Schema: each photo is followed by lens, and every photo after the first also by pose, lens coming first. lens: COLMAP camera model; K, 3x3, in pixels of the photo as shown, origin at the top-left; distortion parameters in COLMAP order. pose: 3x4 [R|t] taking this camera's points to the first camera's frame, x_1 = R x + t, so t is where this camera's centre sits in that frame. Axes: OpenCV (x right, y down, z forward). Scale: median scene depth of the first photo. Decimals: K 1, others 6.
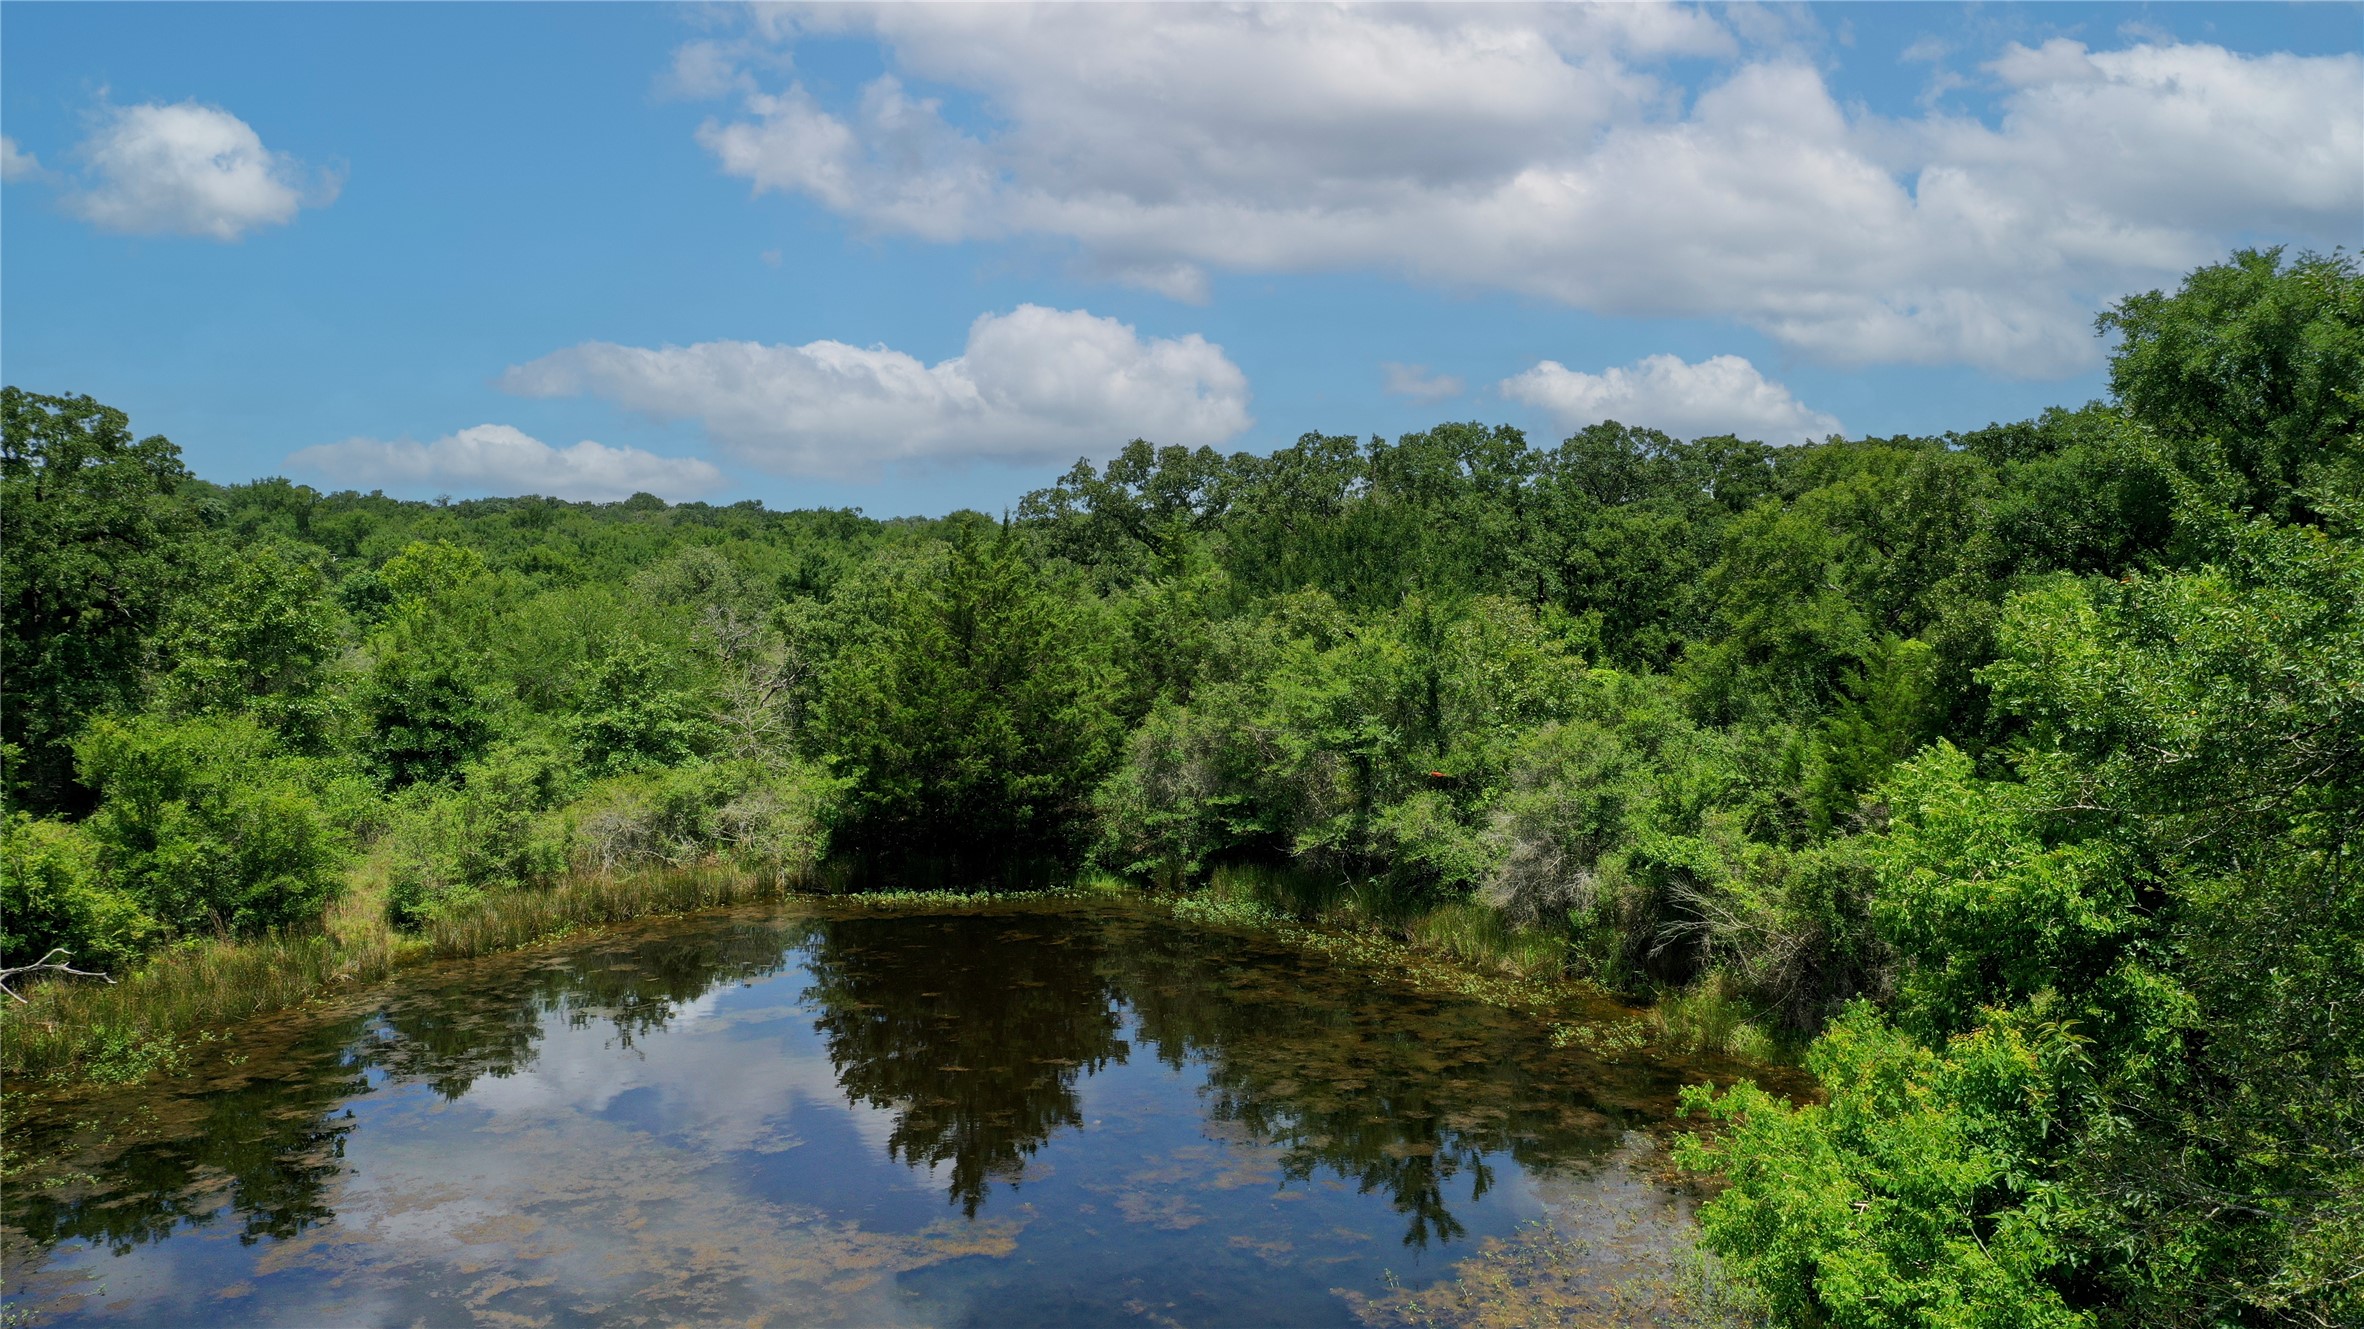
lens RADIAL K [[1894.1, 0, 1182.0], [0, 1894.1, 664.5], [0, 0, 1]] dist [0.008109, -0.018627]
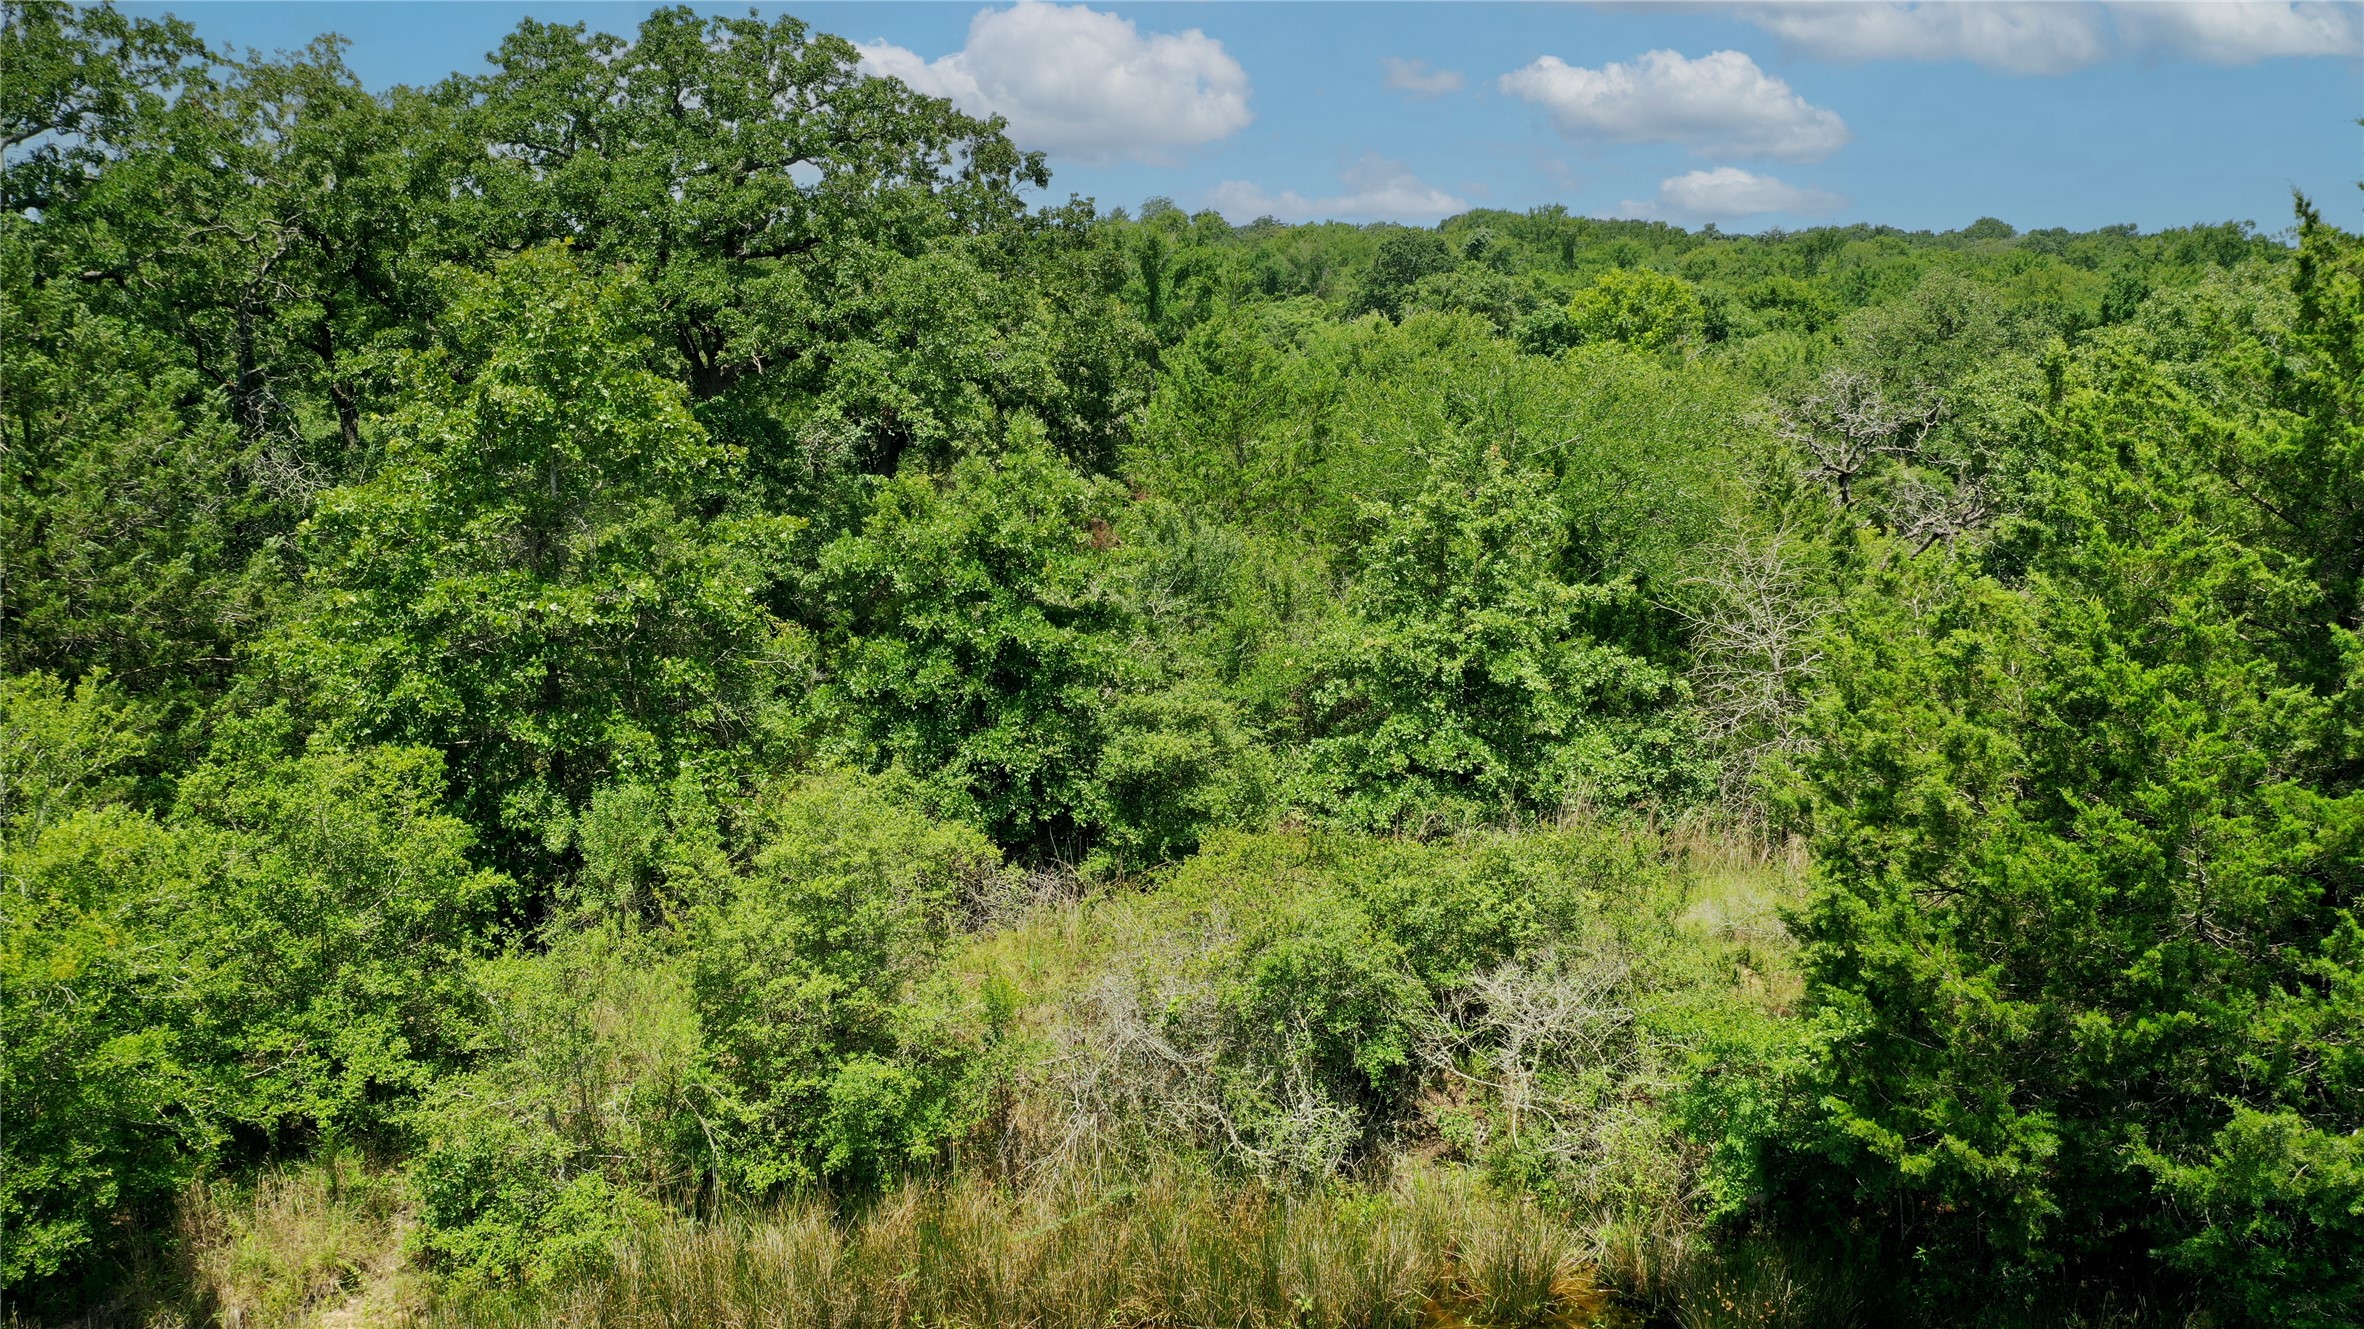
lens RADIAL K [[1894.1, 0, 1182.0], [0, 1894.1, 664.5], [0, 0, 1]] dist [0.008109, -0.018627]
pose [[0.775658, 0.121916, -0.619267, -0.026807], [-0.037063, 0.988272, 0.148139, -0.011288], [0.630064, -0.091953, 0.771079, 0.248645]]
